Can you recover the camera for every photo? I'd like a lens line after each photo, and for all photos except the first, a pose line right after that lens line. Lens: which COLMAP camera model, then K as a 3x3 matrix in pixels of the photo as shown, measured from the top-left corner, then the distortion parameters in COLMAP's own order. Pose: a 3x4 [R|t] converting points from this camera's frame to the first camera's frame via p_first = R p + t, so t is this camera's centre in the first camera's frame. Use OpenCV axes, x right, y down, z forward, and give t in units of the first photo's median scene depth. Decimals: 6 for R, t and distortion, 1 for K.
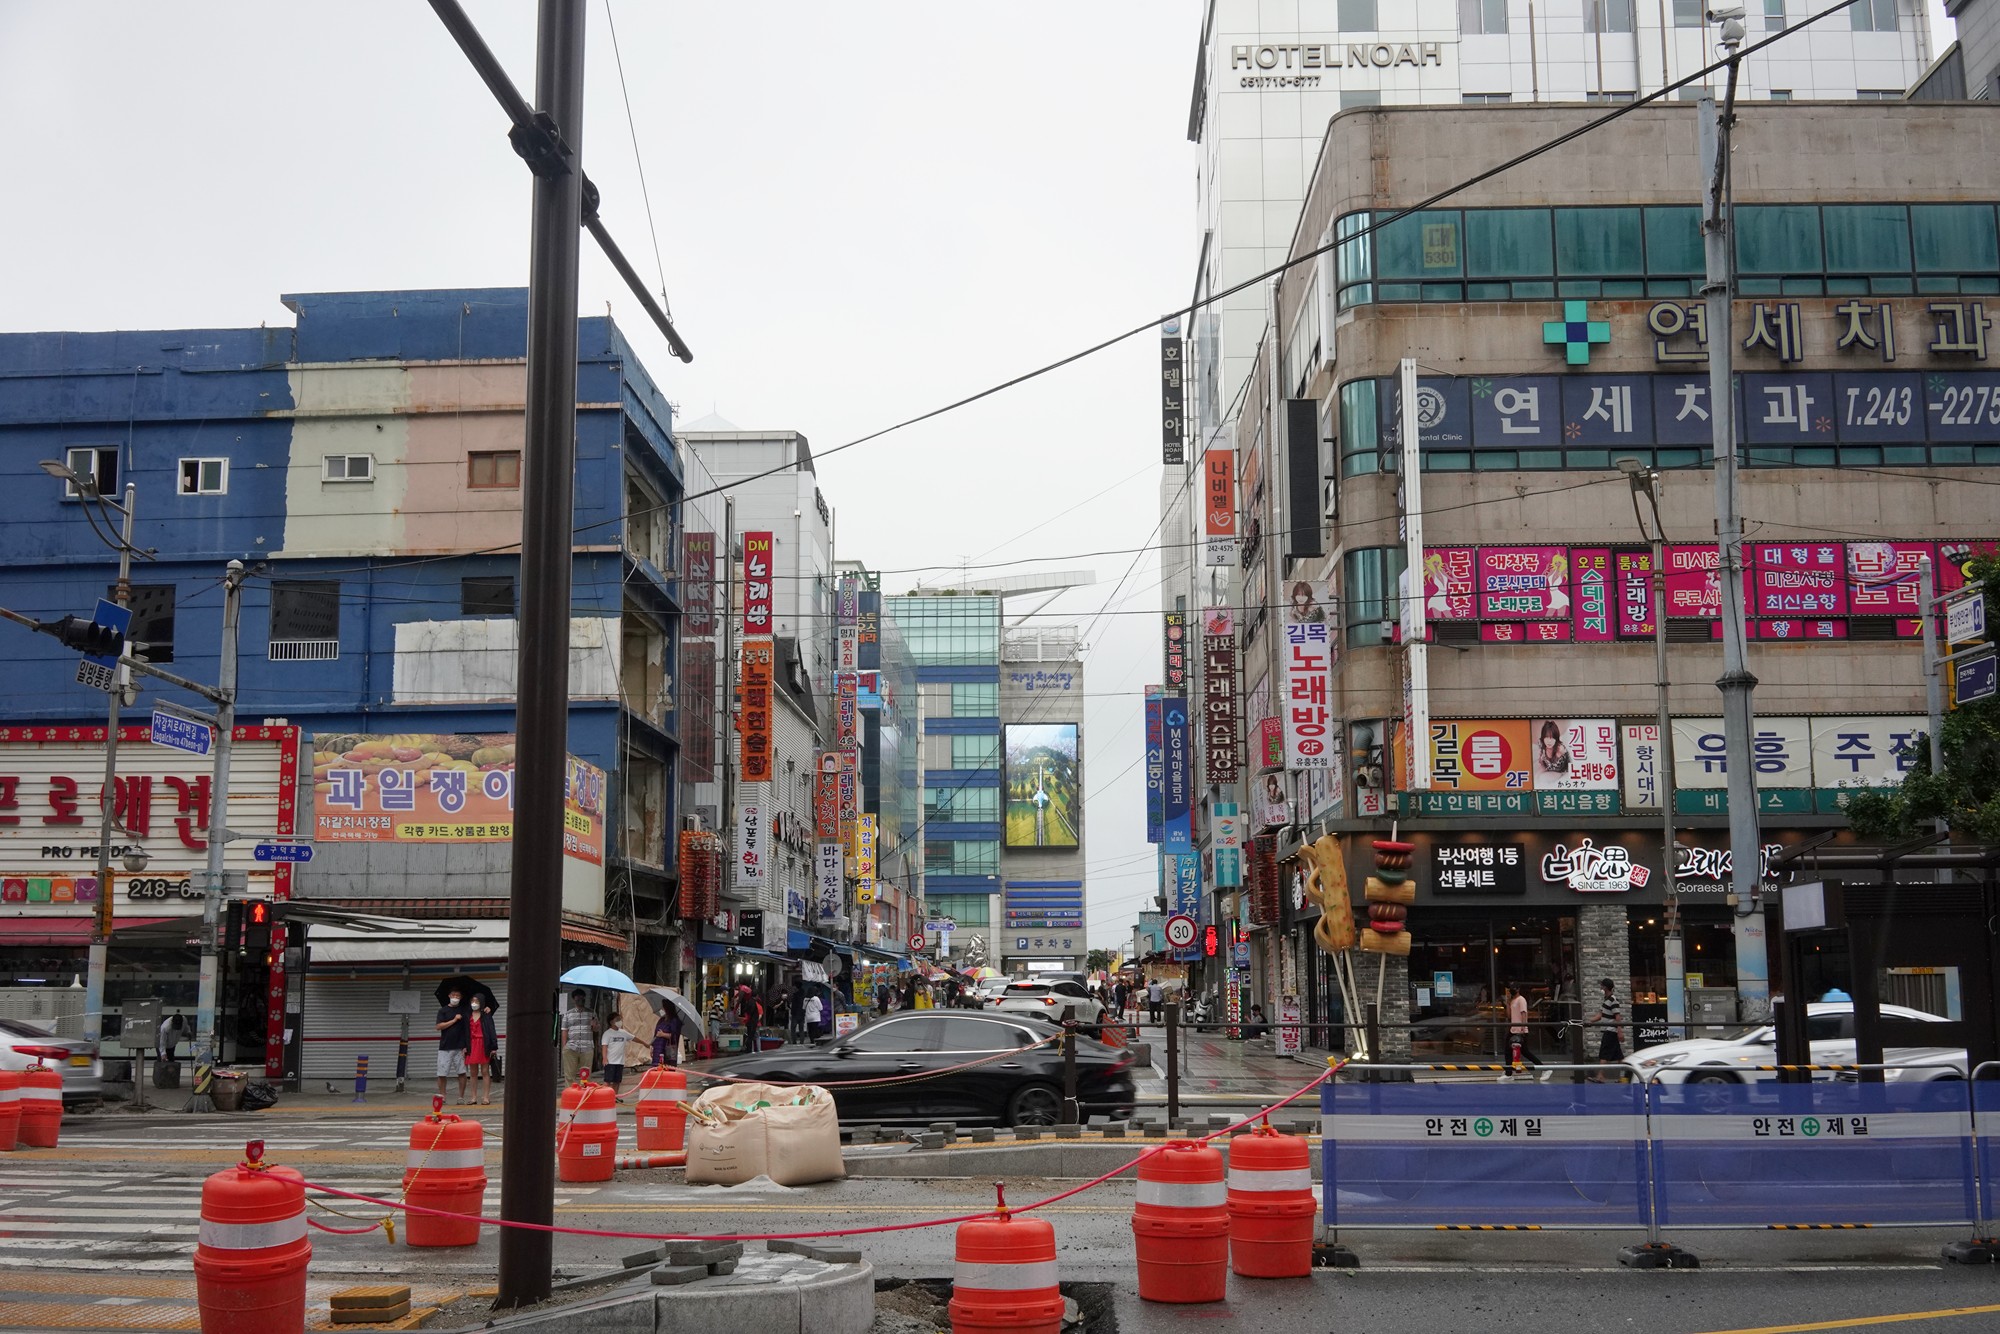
lens RADIAL K [[2105.3, 0, 1000.0], [0, 2105.3, 667.0], [0, 0, 1]] dist [0.135809, -0.447915]
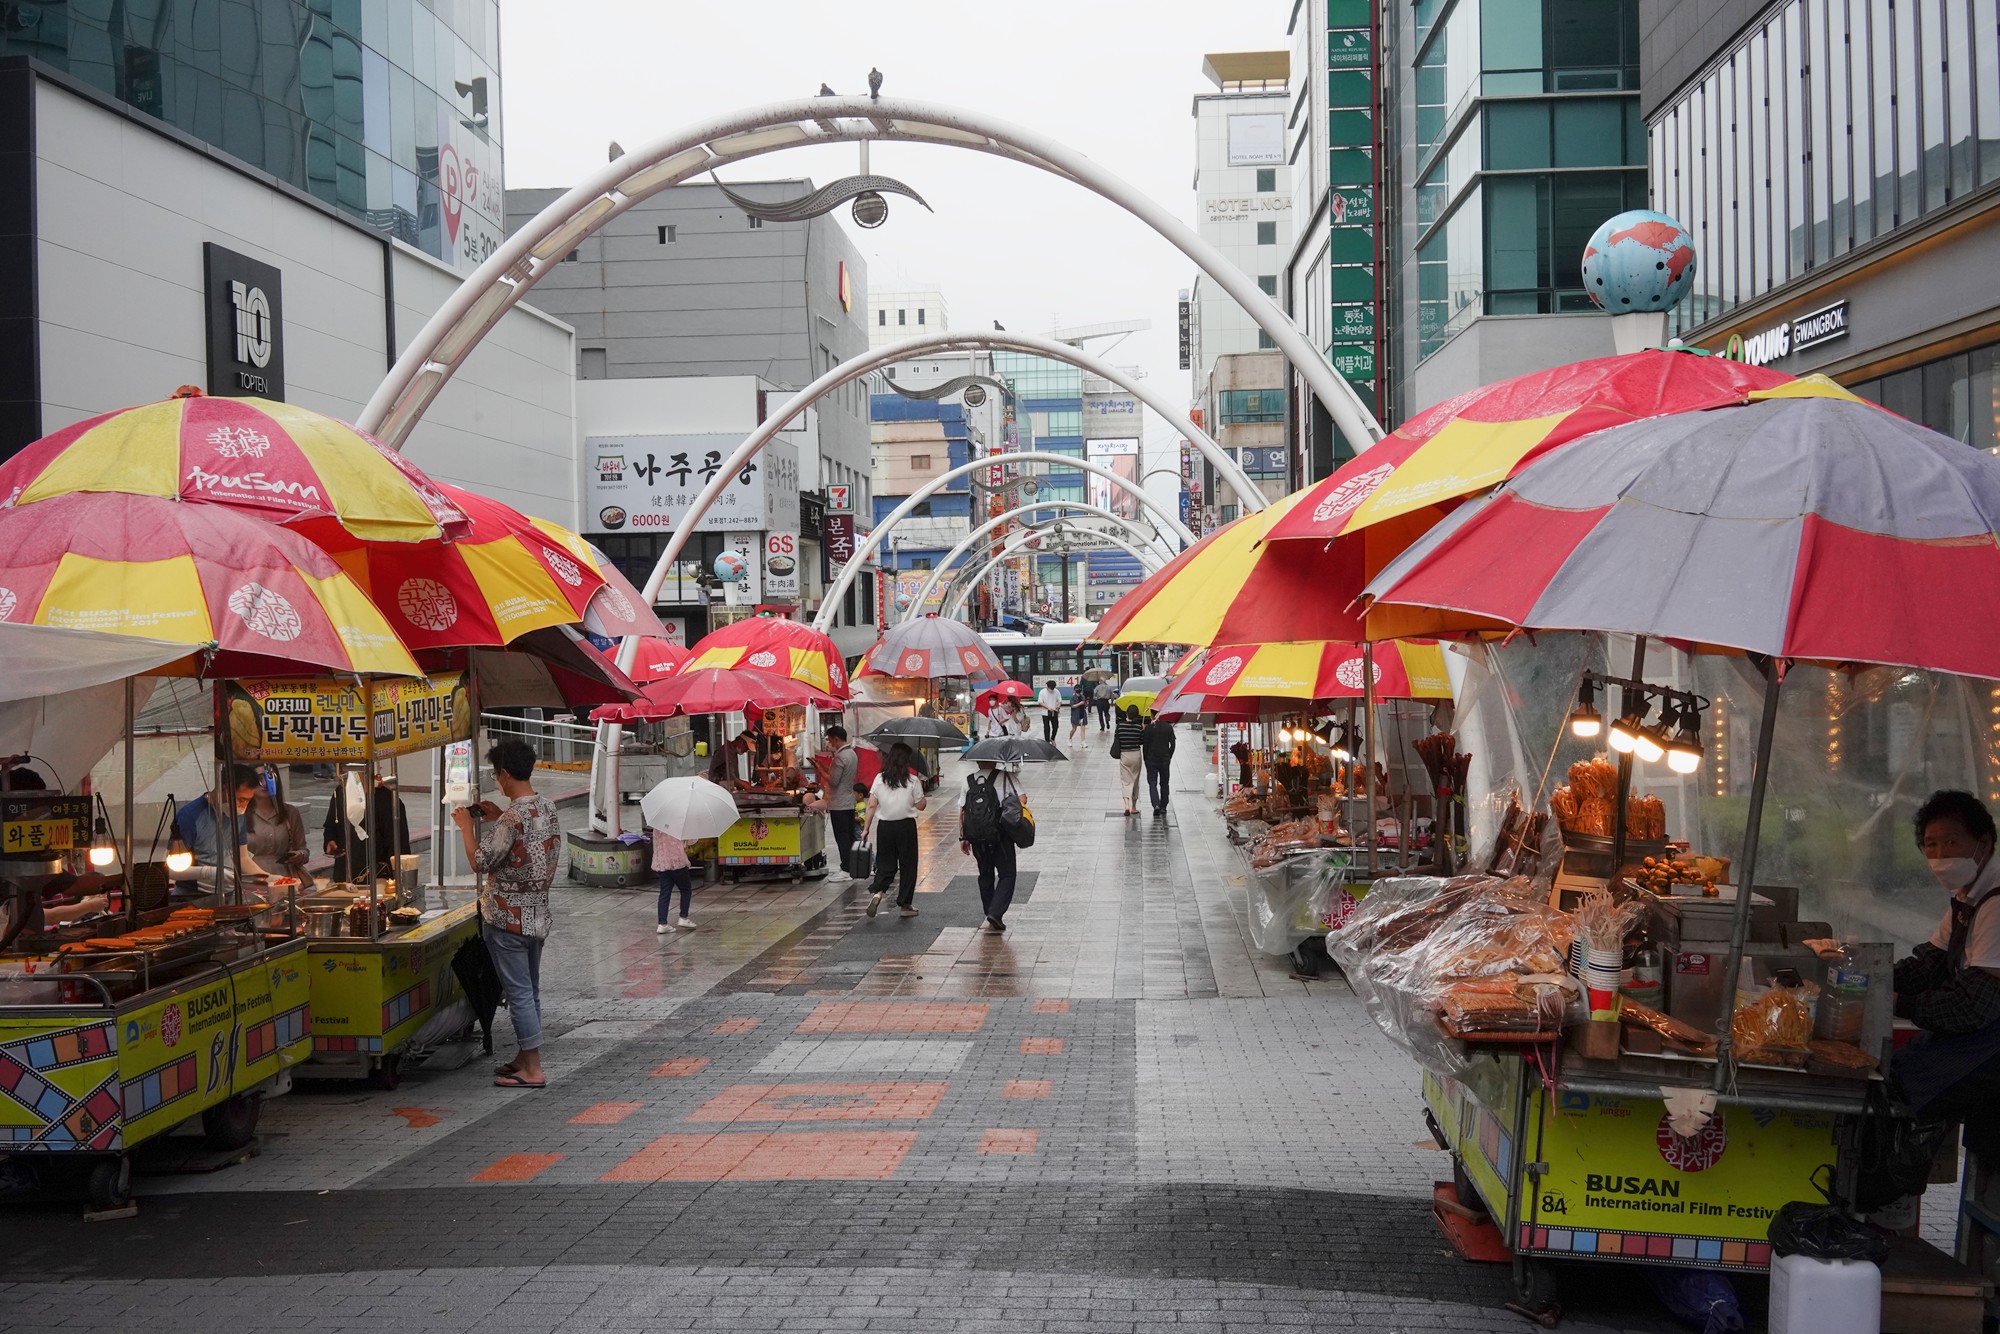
lens RADIAL K [[2105.3, 0, 1000.0], [0, 2105.3, 667.0], [0, 0, 1]] dist [0.135809, -0.447915]
pose [[0.999404, -0.012994, -0.031993, -0.012497], [0.018451, 0.984091, 0.176706, -0.074540], [0.029188, -0.177191, 0.983744, -0.413499]]
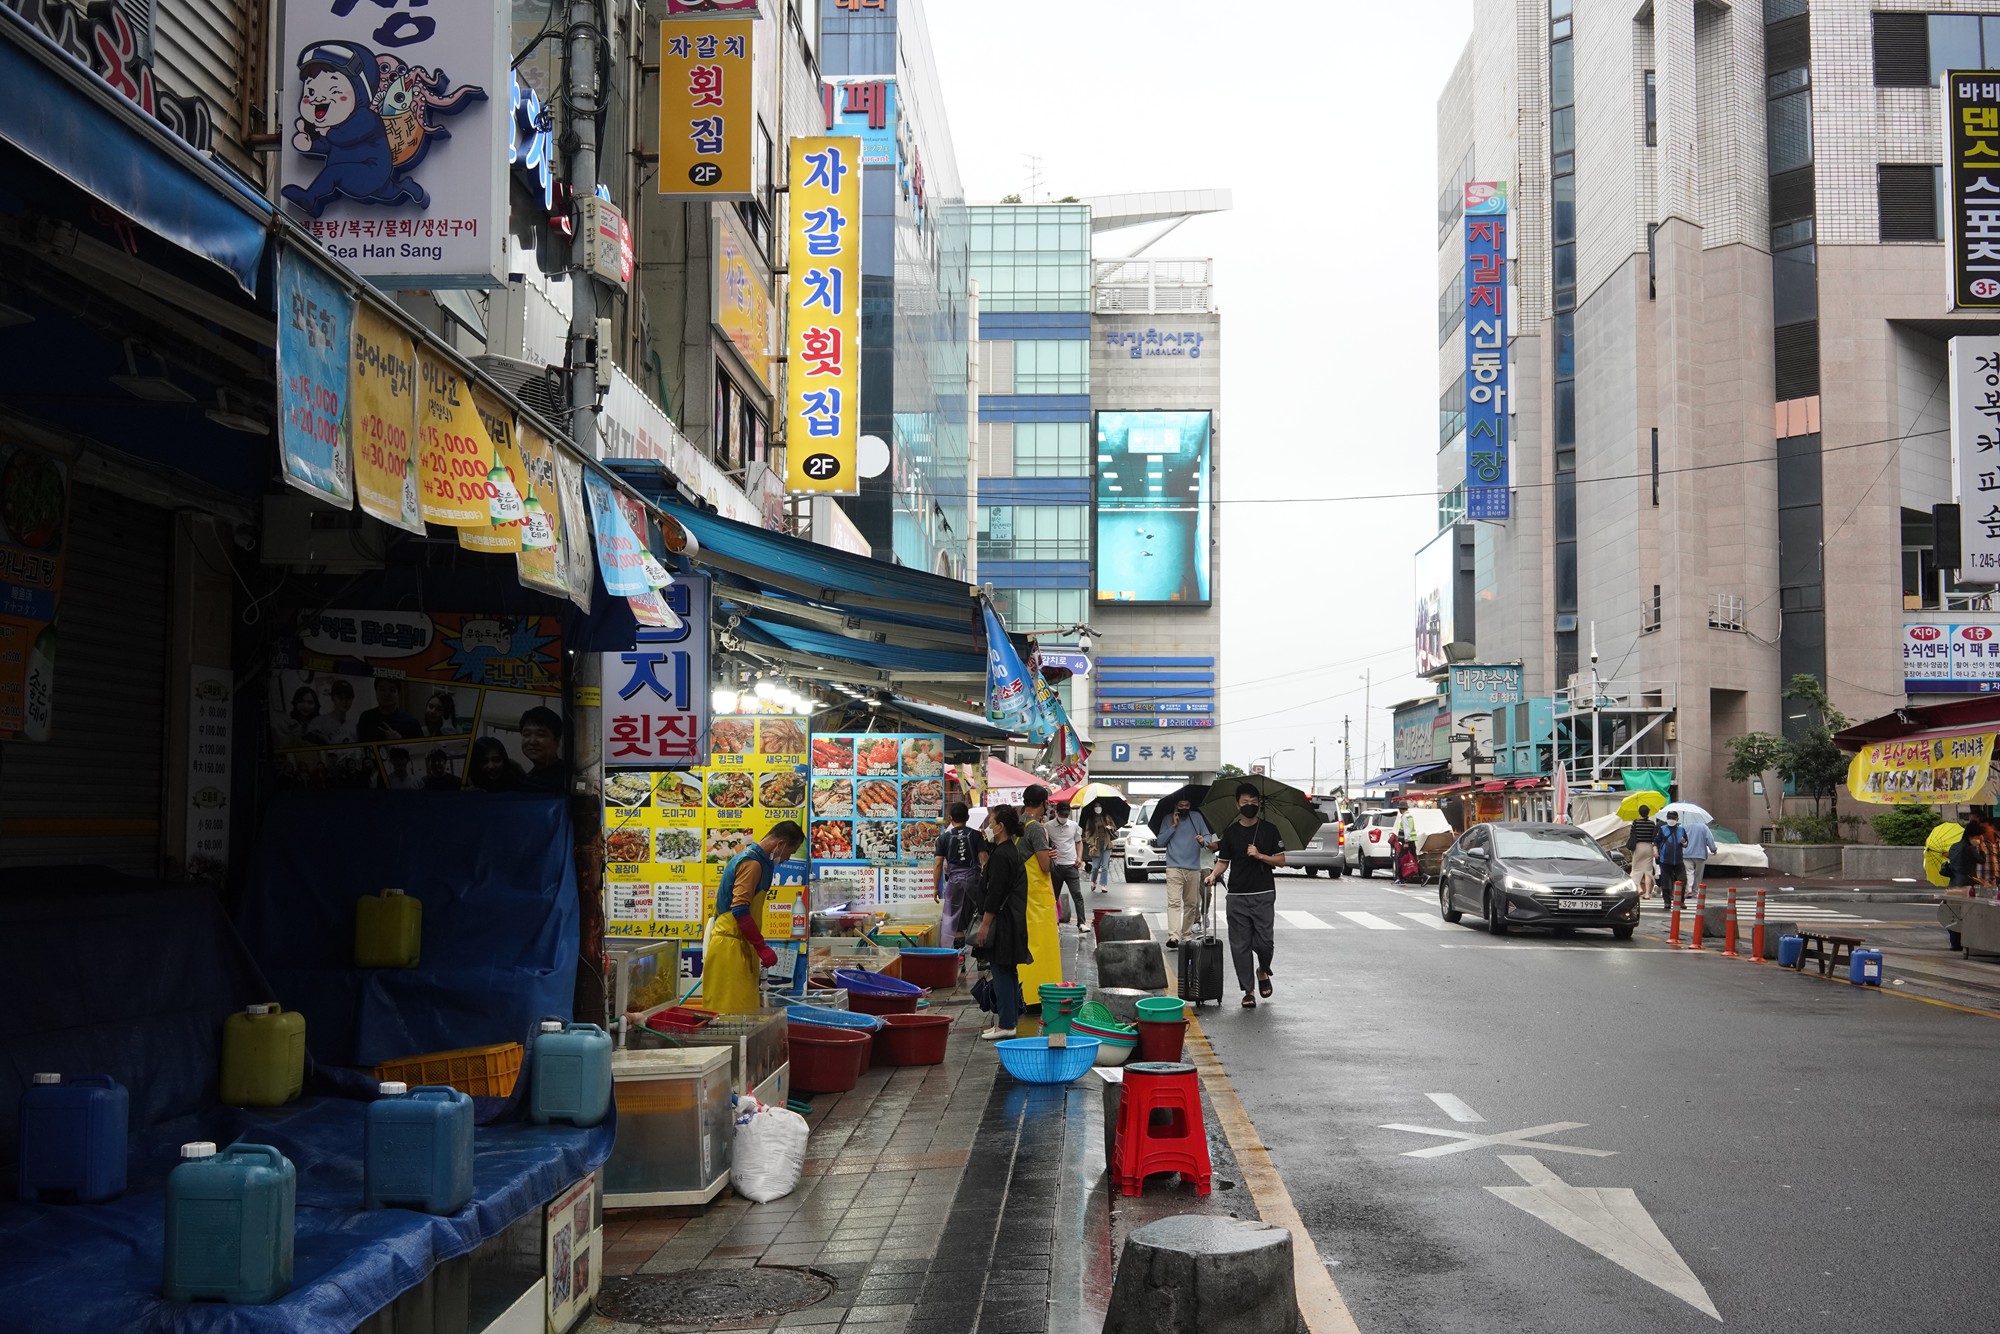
lens RADIAL K [[2105.3, 0, 1000.0], [0, 2105.3, 667.0], [0, 0, 1]] dist [0.135809, -0.447915]
pose [[0.999773, 0.015014, -0.015140, -0.016531], [-0.013444, 0.995002, 0.098941, 0.042636], [0.016549, -0.098715, 0.994978, 0.366879]]
